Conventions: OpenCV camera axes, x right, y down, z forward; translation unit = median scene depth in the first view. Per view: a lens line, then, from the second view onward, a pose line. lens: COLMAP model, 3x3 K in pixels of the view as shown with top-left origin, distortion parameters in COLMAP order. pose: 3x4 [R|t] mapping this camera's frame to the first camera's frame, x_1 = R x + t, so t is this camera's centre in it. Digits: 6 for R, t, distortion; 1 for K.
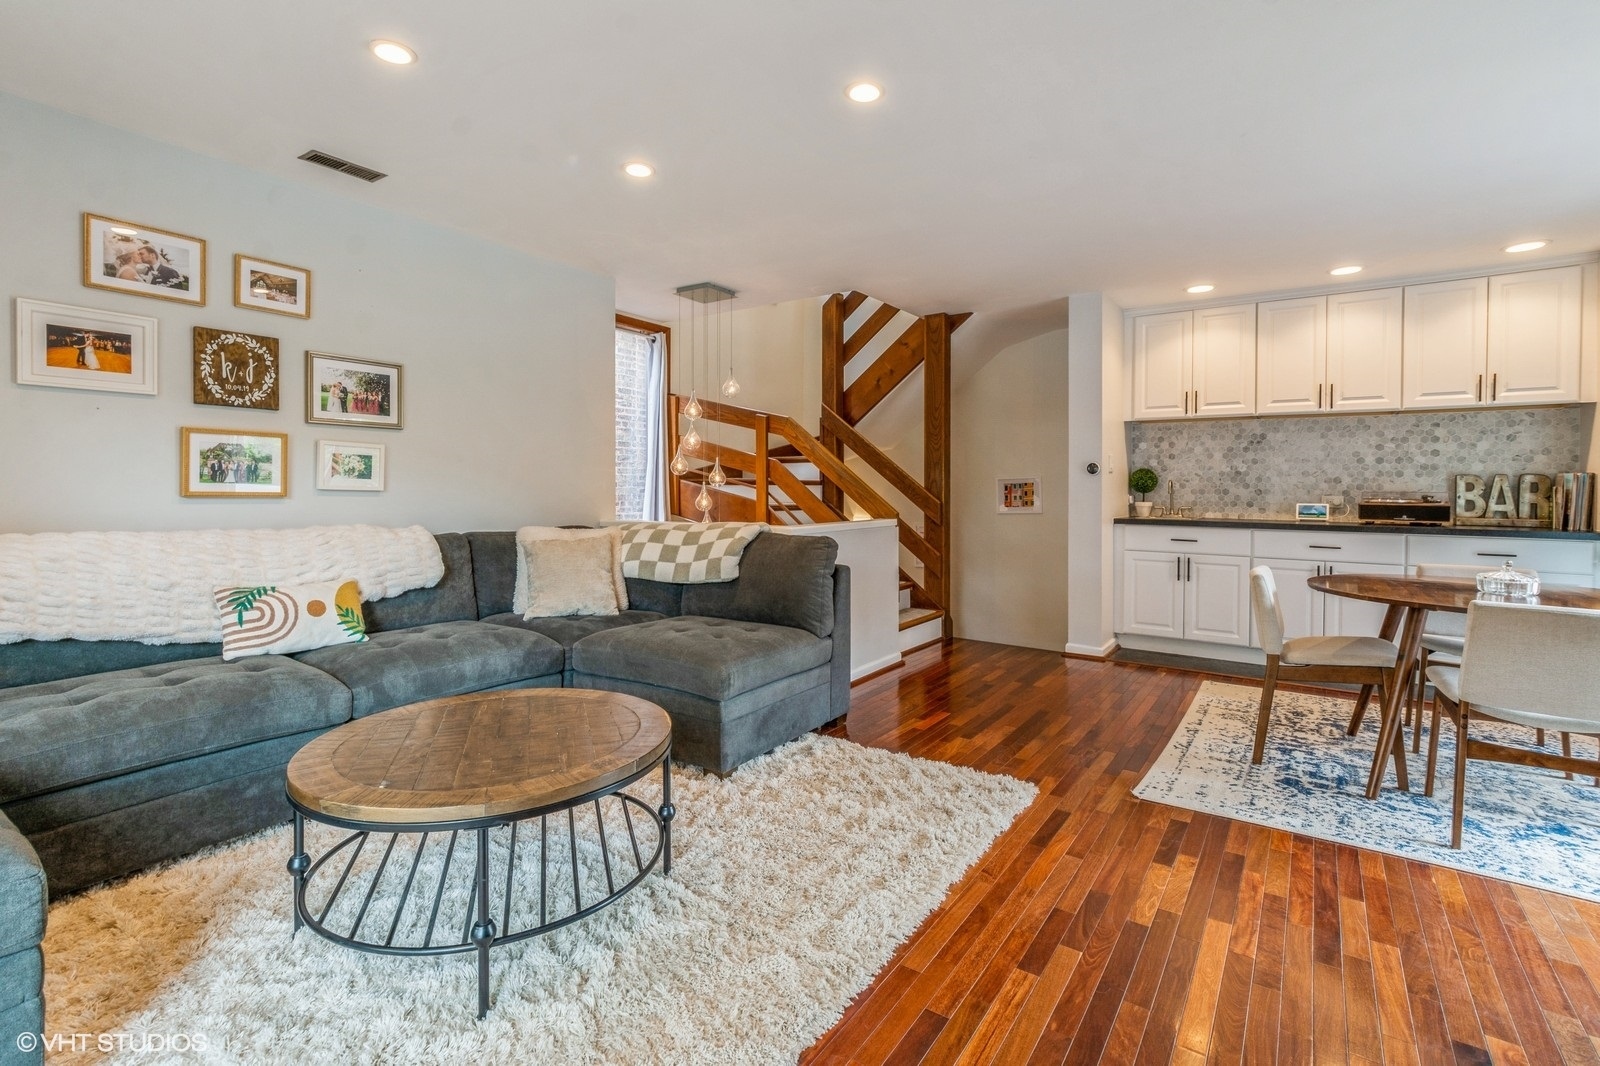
lens RADIAL K [[736.1, 0, 799.0], [0, 736.1, 498.3], [0, 0, 1]] dist [-0.002645, -0.000817]
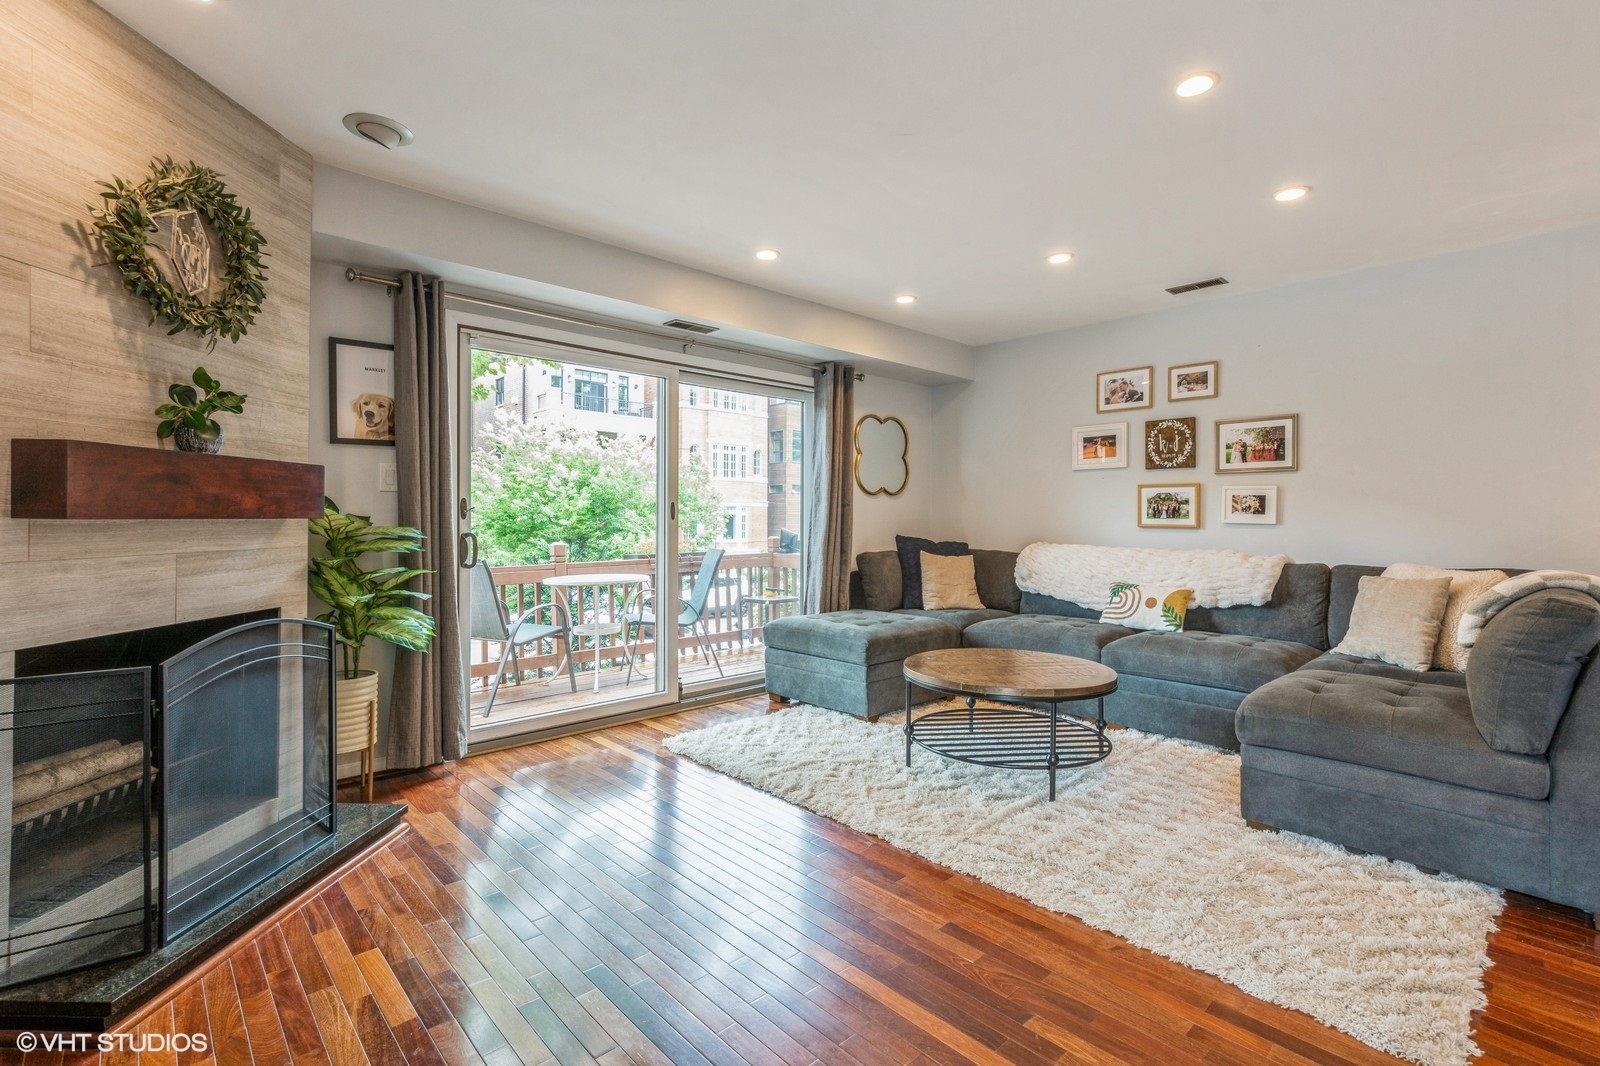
lens RADIAL K [[718.6, 0, 800.5], [0, 718.6, 525.2], [0, 0, 1]] dist [-0.001664, -0.000707]
pose [[-0.208004, 0.001200, -0.978127, 0.694105], [-0.016813, 0.999847, 0.004802, -0.001148], [0.977983, 0.017444, -0.207952, 0.467421]]
